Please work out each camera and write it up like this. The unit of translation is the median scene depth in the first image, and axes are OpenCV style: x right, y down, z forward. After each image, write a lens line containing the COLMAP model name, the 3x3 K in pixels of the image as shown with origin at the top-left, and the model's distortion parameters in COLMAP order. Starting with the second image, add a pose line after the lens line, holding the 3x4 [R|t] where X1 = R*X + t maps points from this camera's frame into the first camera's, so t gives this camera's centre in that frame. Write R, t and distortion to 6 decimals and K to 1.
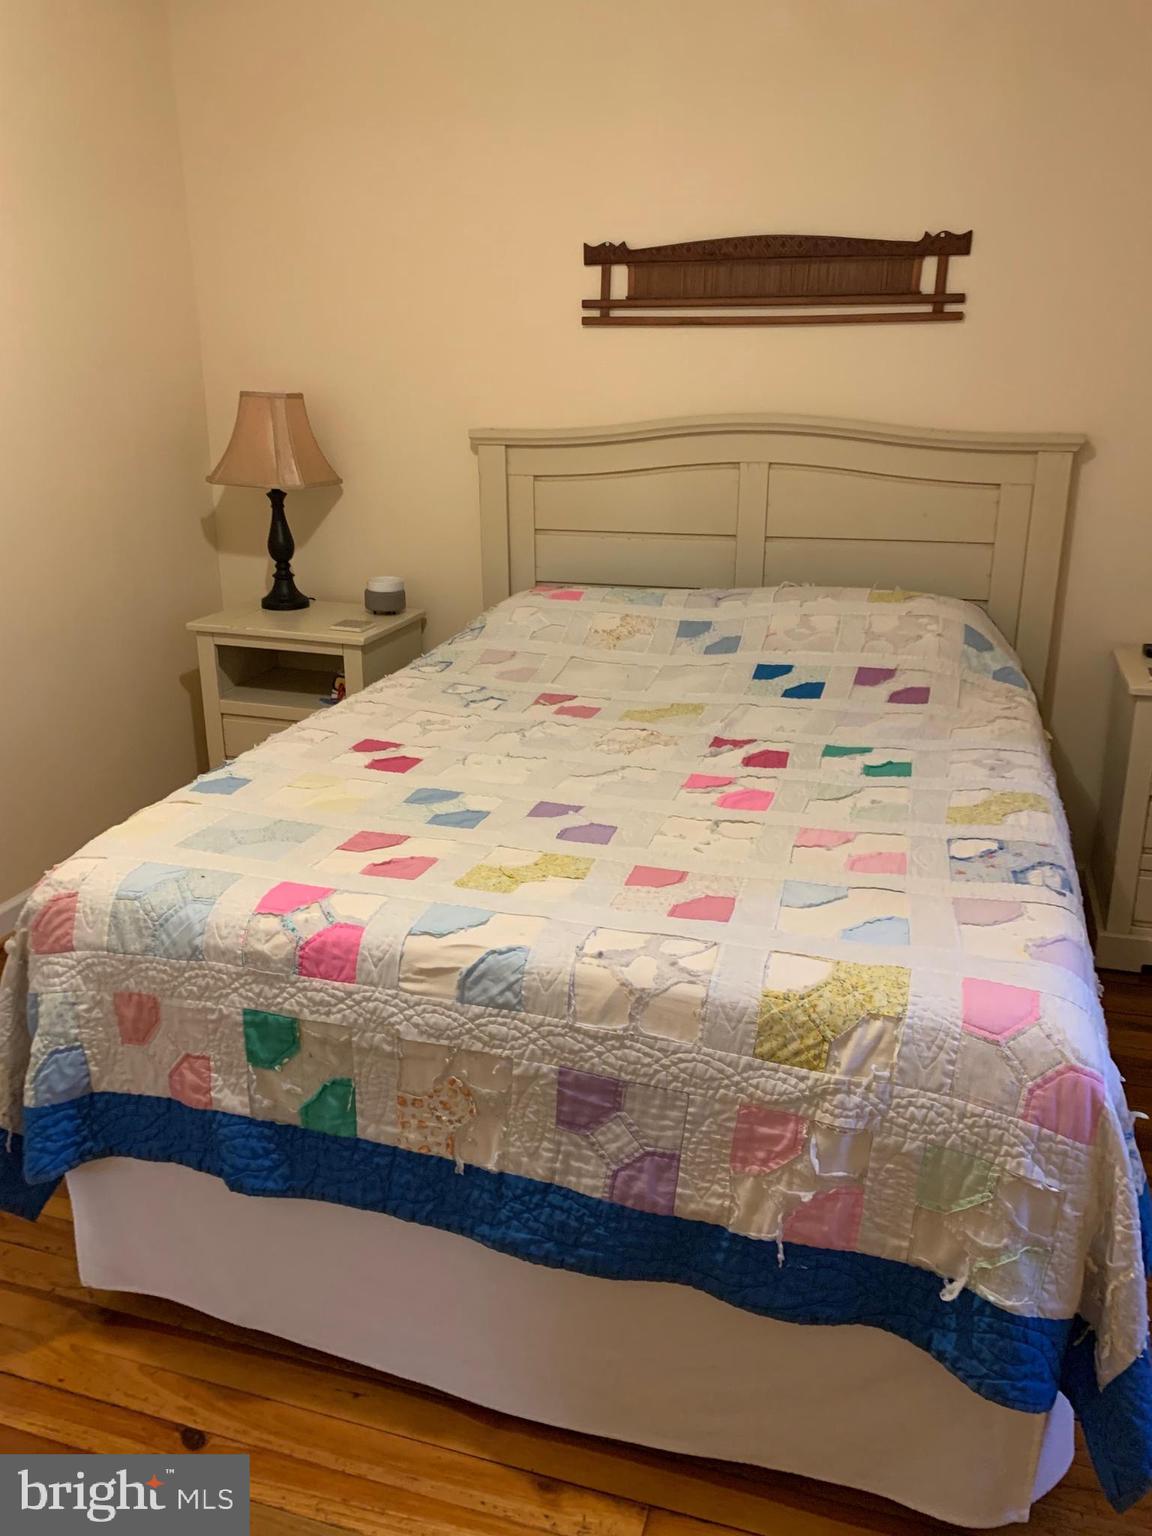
lens RADIAL K [[1167.2, 0, 605.0], [0, 1167.2, 798.1], [0, 0, 1]] dist [0.030832, -0.062187]
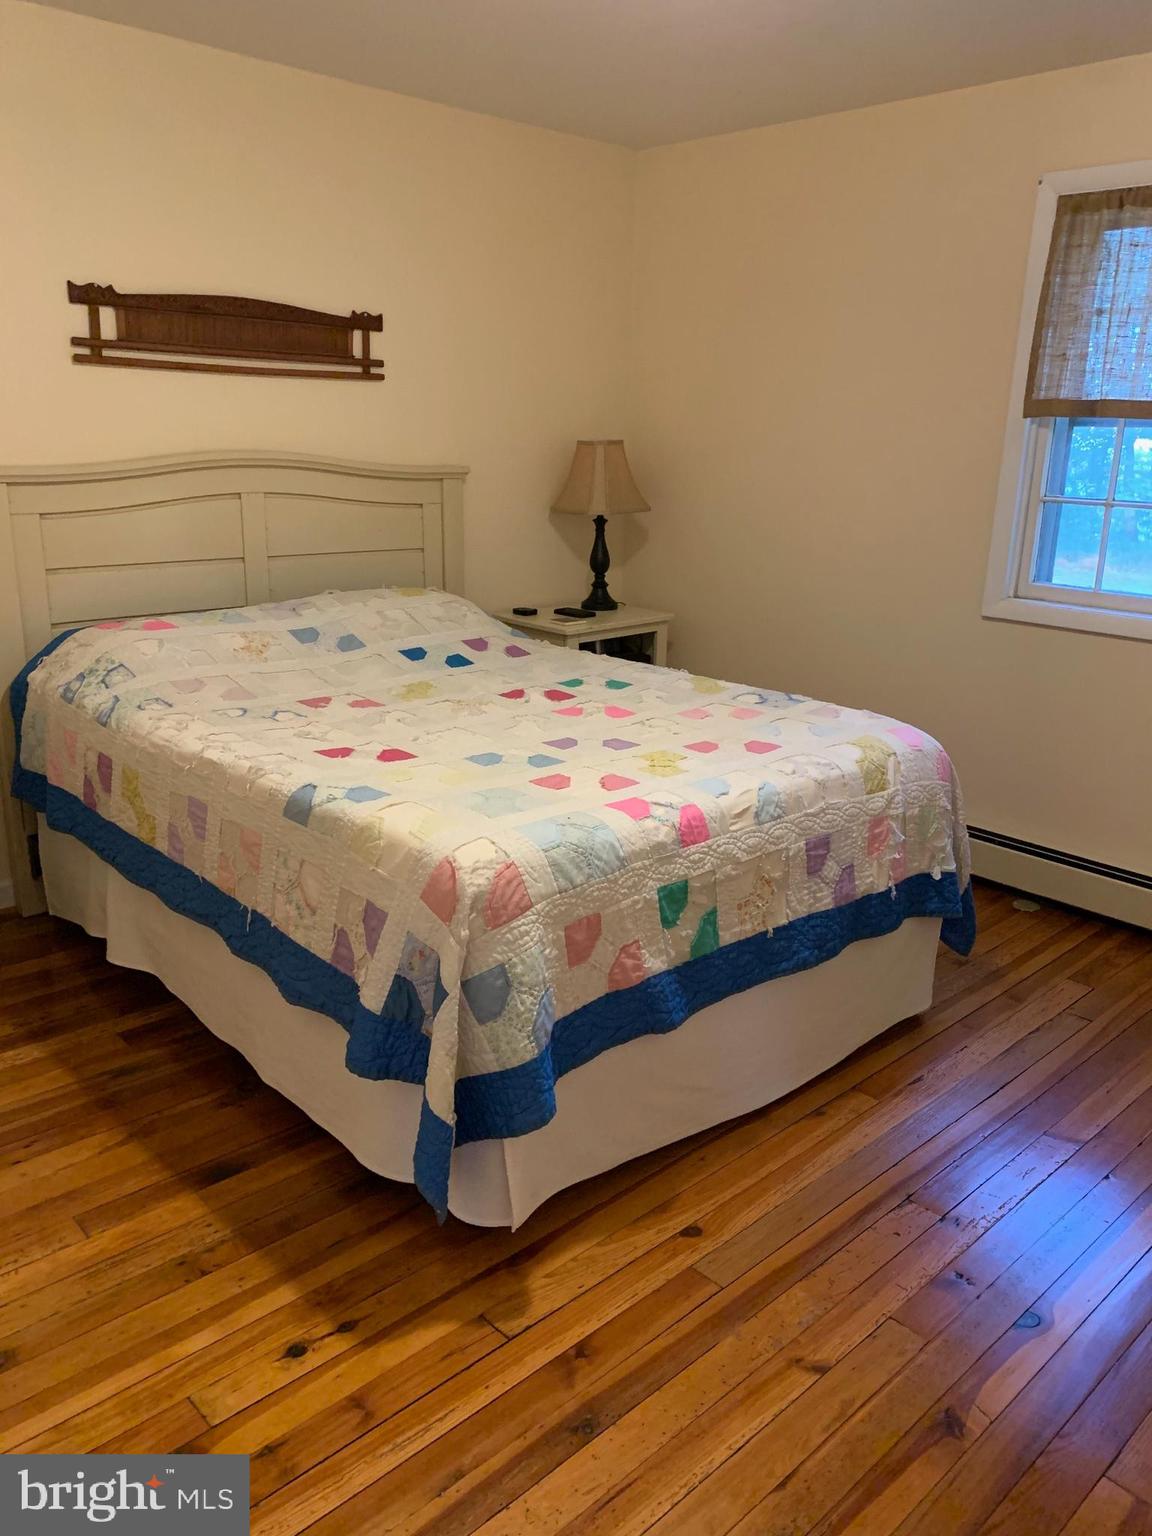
lens RADIAL K [[1167.2, 0, 605.0], [0, 1167.2, 798.1], [0, 0, 1]] dist [0.030832, -0.062187]
pose [[0.481697, -0.246667, 0.840906, -1.367043], [0.272588, 0.954141, 0.123735, -0.096554], [-0.832865, 0.169618, 0.526845, 0.311778]]
